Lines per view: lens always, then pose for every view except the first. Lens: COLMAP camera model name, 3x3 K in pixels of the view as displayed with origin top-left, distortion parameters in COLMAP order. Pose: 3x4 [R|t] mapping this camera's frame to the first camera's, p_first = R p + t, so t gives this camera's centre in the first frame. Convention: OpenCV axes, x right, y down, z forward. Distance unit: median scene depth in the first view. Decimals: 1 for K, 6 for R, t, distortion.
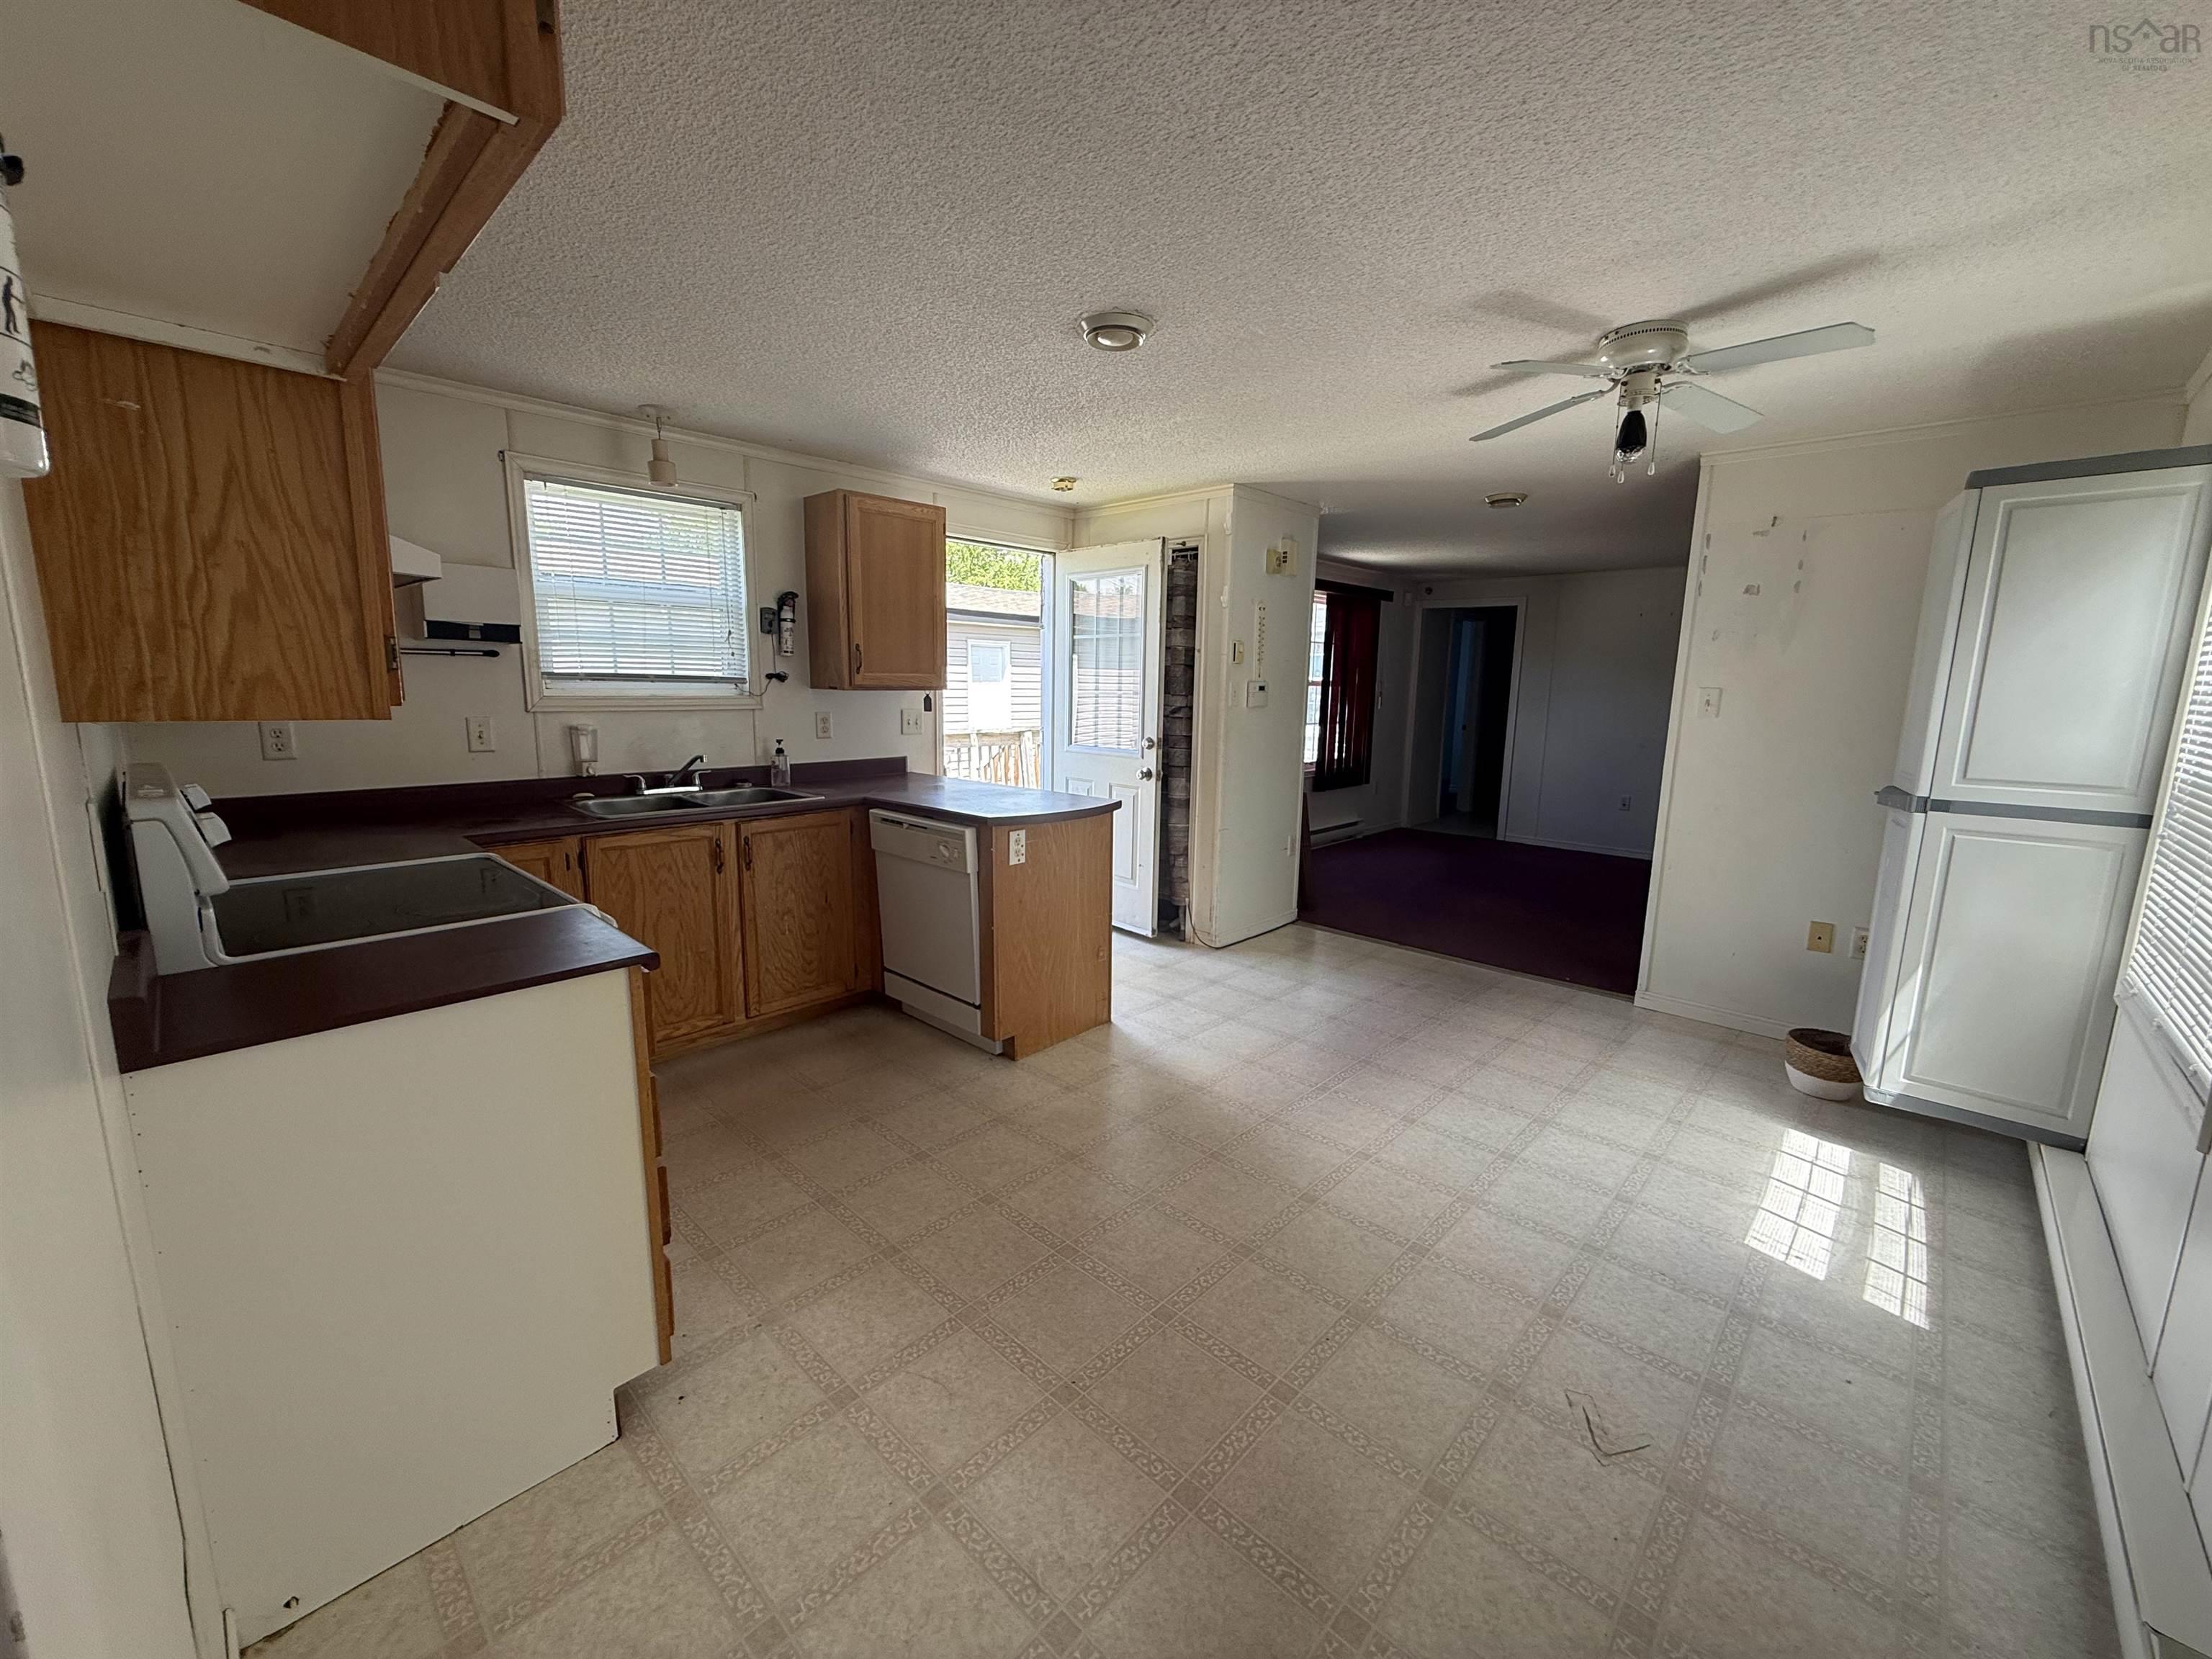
lens RADIAL K [[877.6, 0, 1101.3], [0, 877.6, 826.8], [0, 0, 1]] dist [-0.000245, -0.000344]
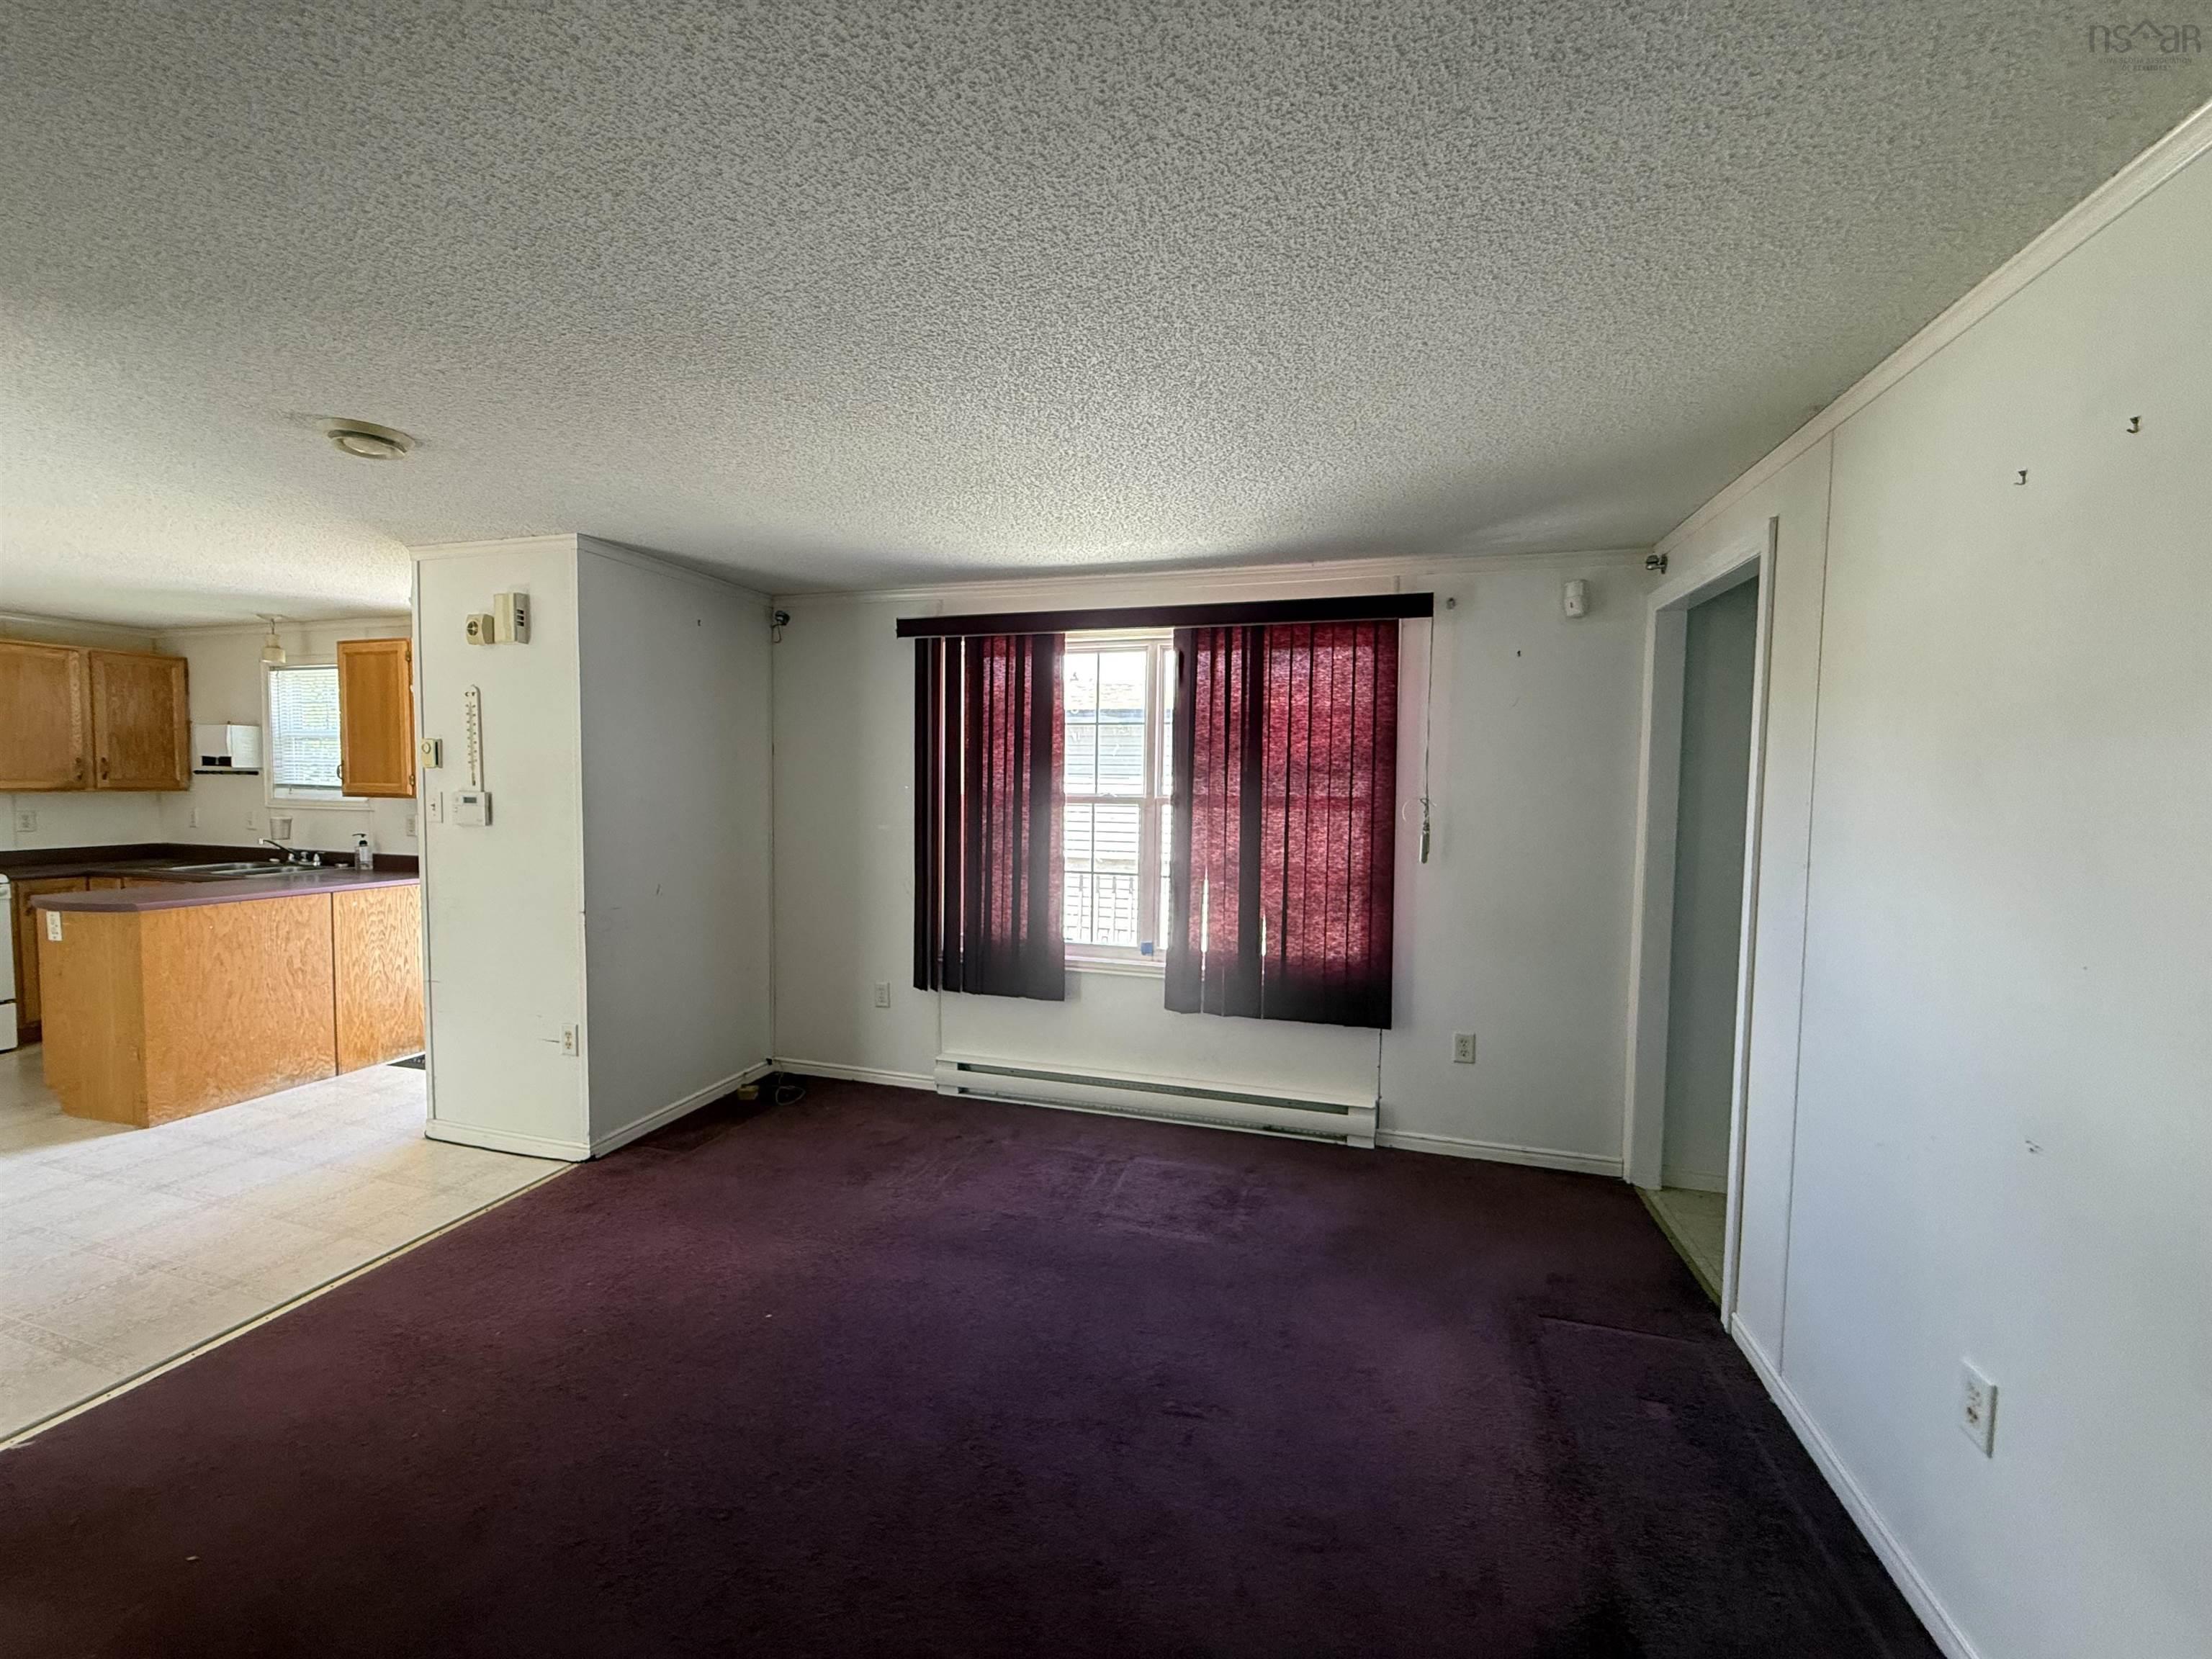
lens RADIAL K [[877.6, 0, 1095.4], [0, 877.6, 827.8], [0, 0, 1]] dist [-0.000245, -0.000344]
pose [[0.453264, 0.035599, -0.890665, 1.587100], [-0.154091, 0.987288, -0.038957, -0.277585], [0.877956, 0.154901, 0.452988, 1.677999]]
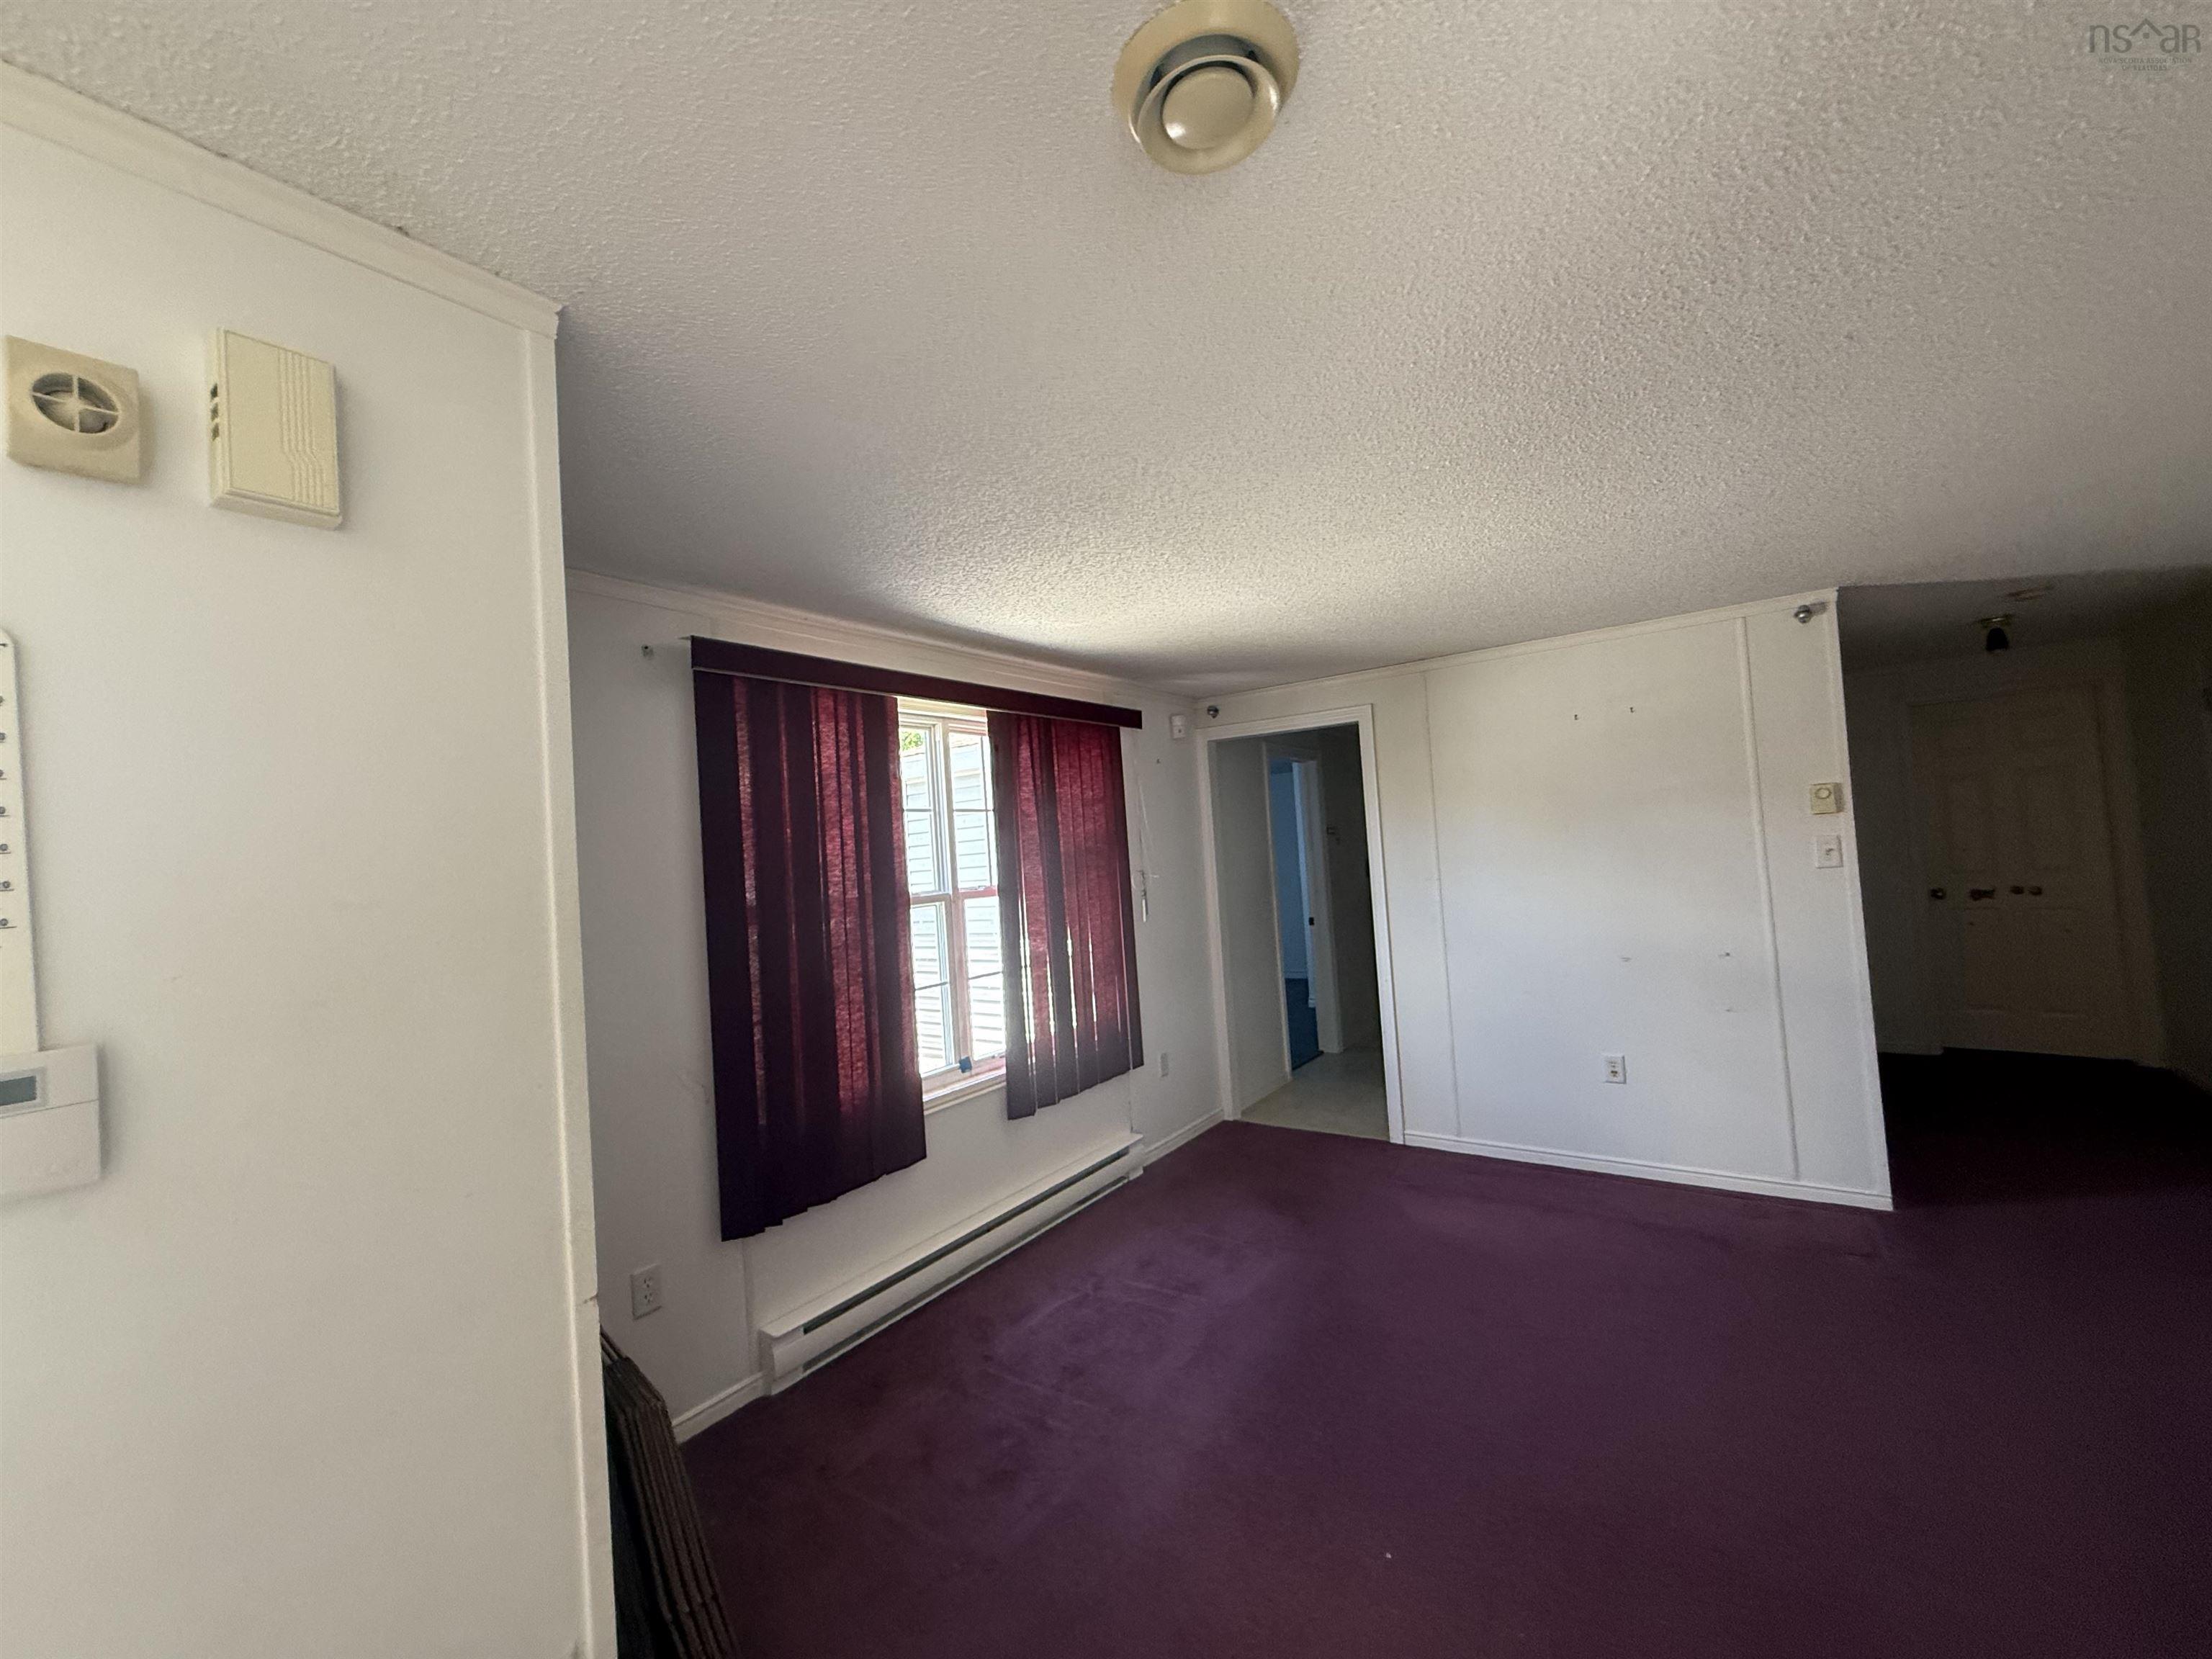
lens RADIAL K [[877.6, 0, 1111.6], [0, 877.6, 822.7], [0, 0, 1]] dist [-0.000245, -0.000344]
pose [[0.986953, -0.073728, 0.143140, 0.569010], [0.101180, 0.975538, -0.195163, -0.230427], [-0.125249, 0.207100, 0.970269, 1.188669]]
